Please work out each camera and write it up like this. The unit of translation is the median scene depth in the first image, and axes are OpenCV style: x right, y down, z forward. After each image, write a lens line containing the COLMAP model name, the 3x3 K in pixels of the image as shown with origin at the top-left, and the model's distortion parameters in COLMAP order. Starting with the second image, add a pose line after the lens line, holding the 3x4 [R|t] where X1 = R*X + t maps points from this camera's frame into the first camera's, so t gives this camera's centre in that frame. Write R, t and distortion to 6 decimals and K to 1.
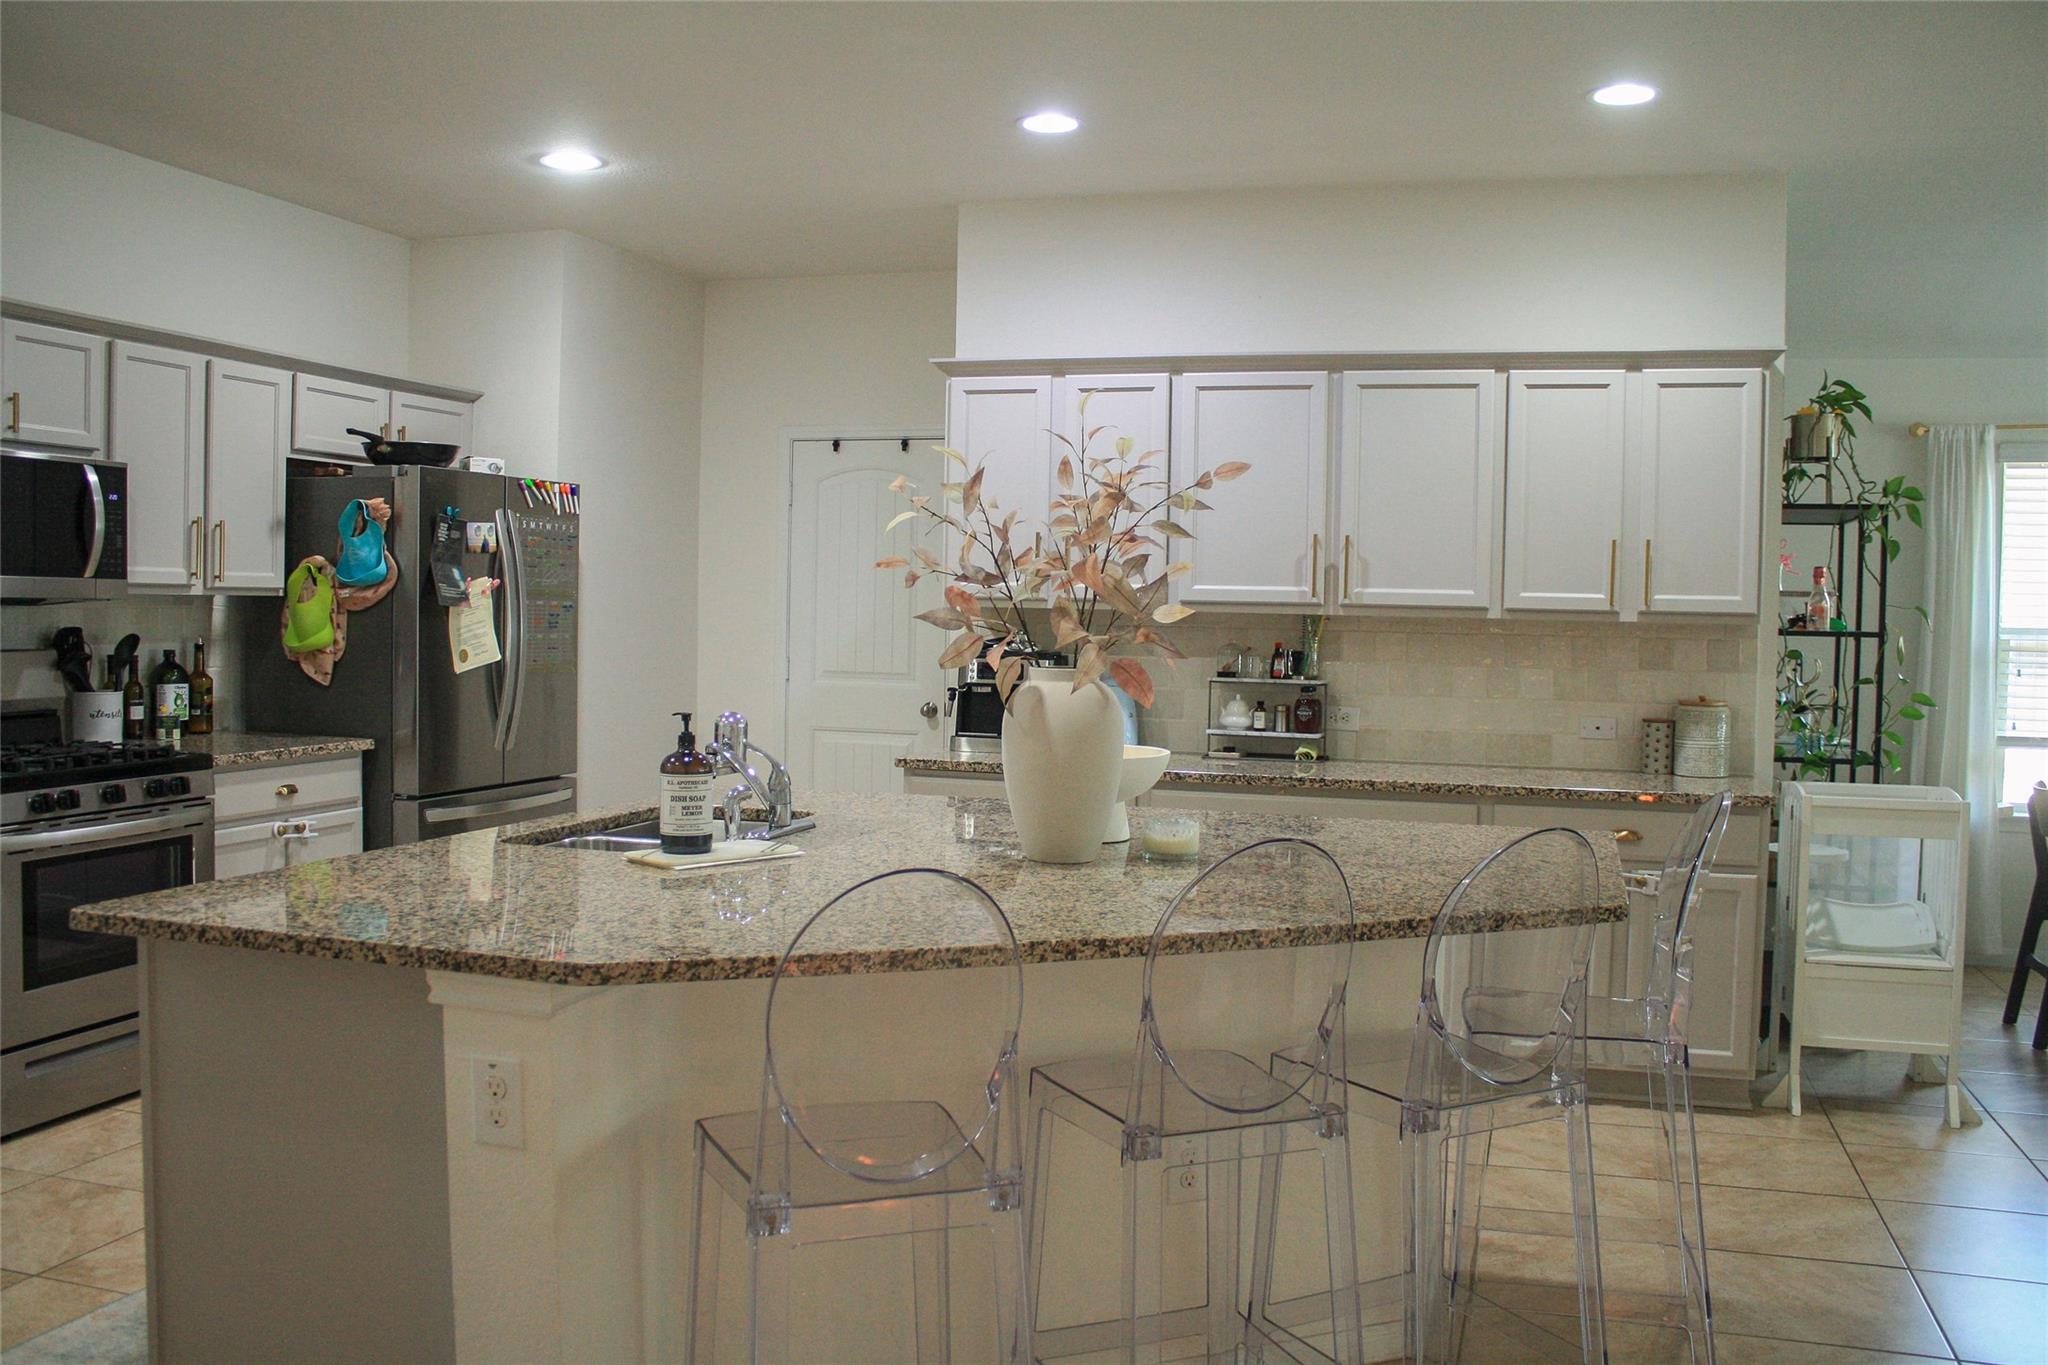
lens RADIAL K [[1715.0, 0, 1024.0], [0, 1715.0, 682.5], [0, 0, 1]] dist [-0.169176, 0.147196]
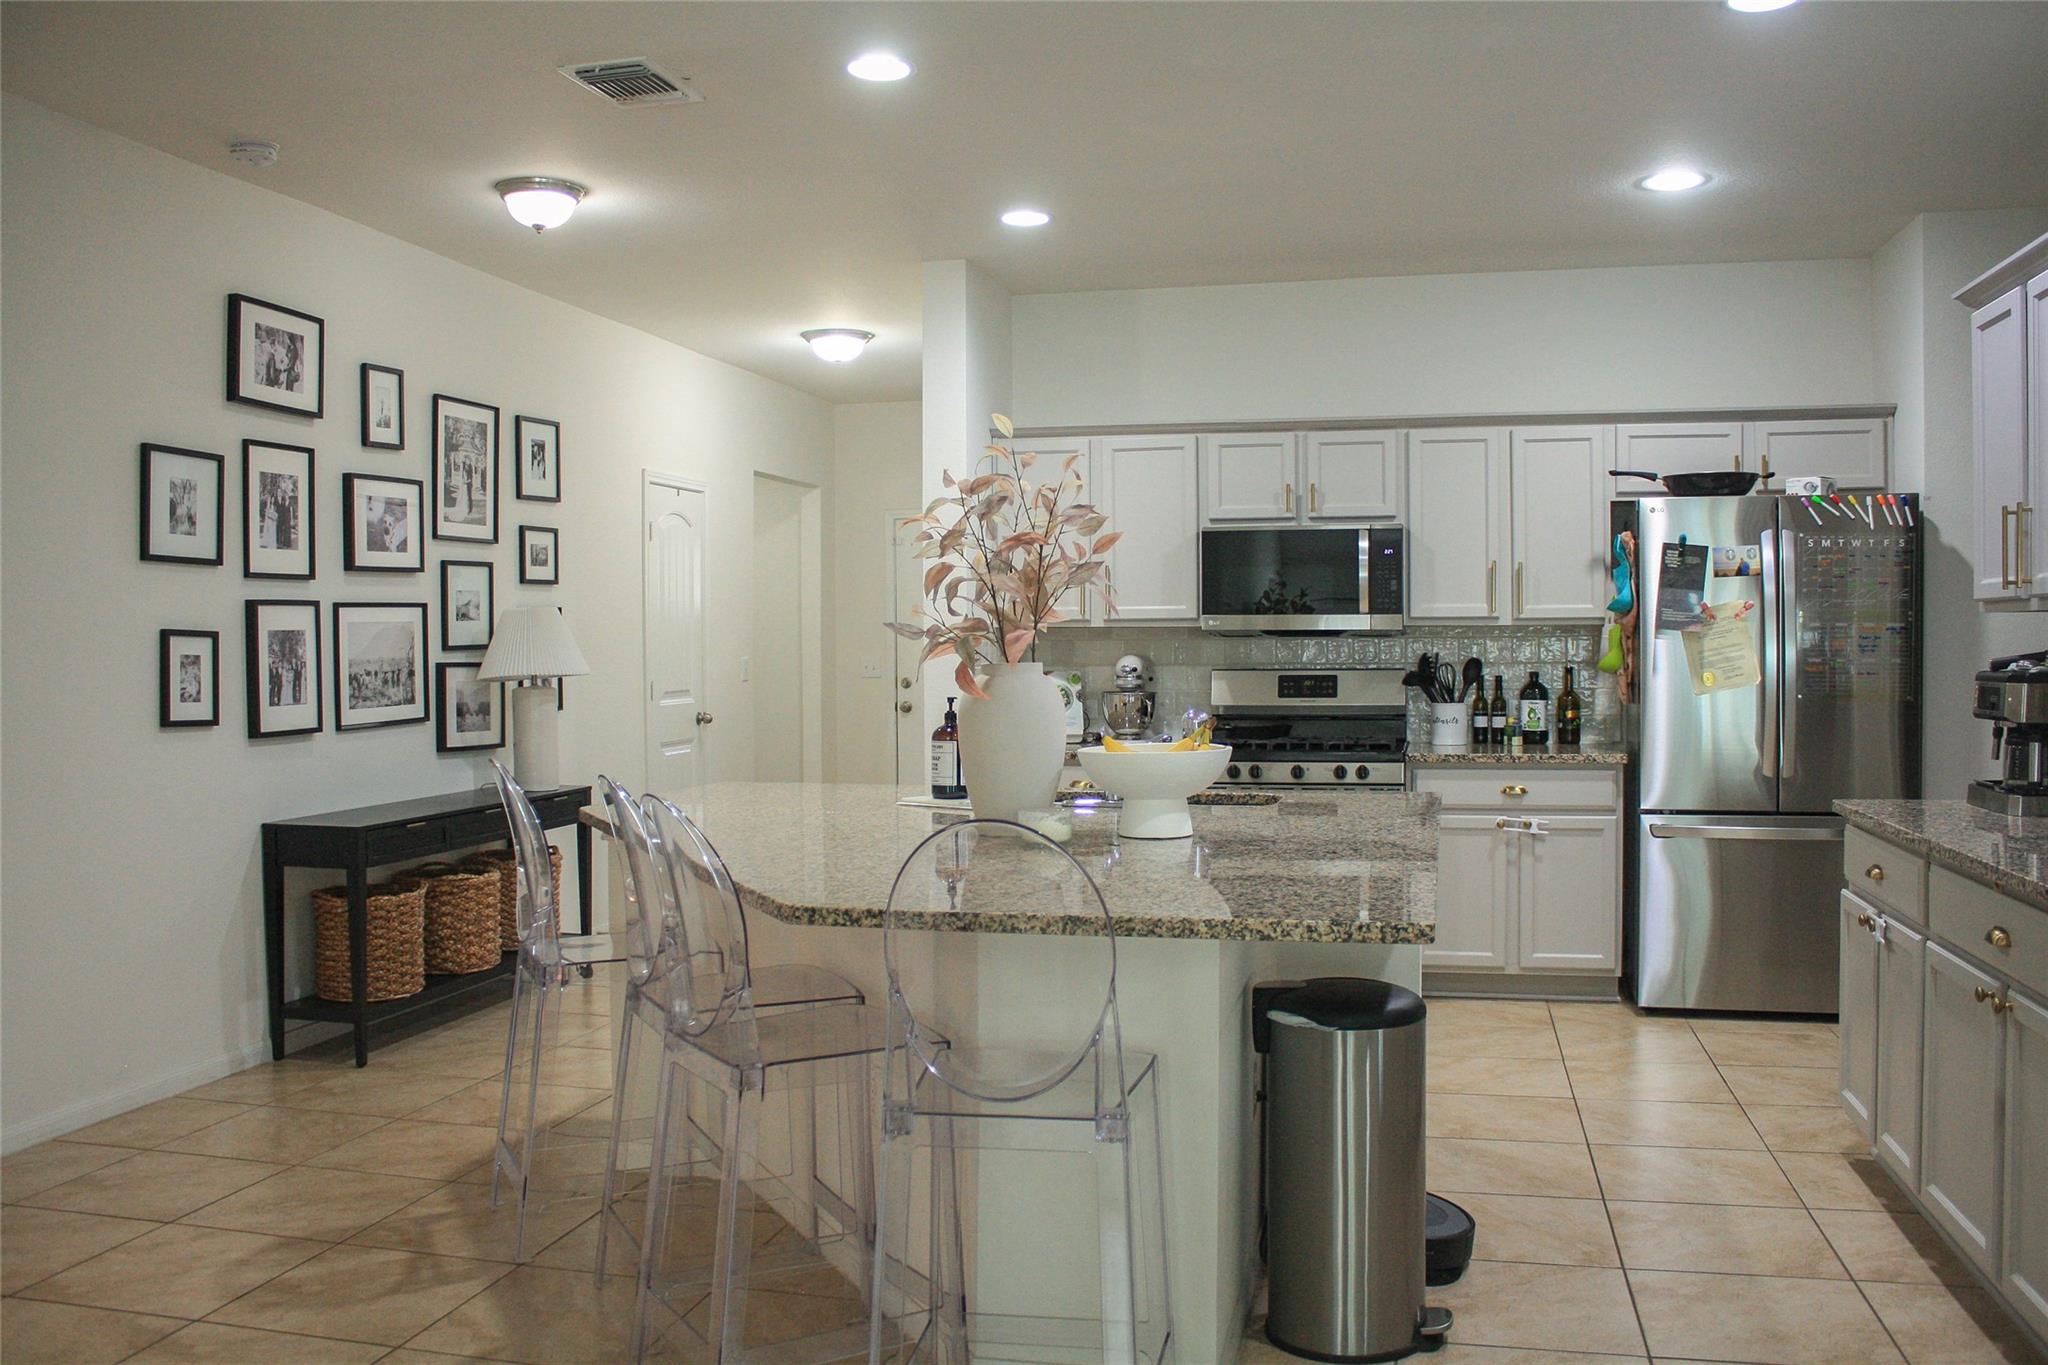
lens RADIAL K [[1715.0, 0, 1024.0], [0, 1715.0, 682.5], [0, 0, 1]] dist [-0.169176, 0.147196]
pose [[0.075172, 0.001850, -0.997169, 0.720005], [-0.036601, 0.999330, -0.000905, 0.002916], [0.996499, 0.036566, 0.075189, 0.571905]]
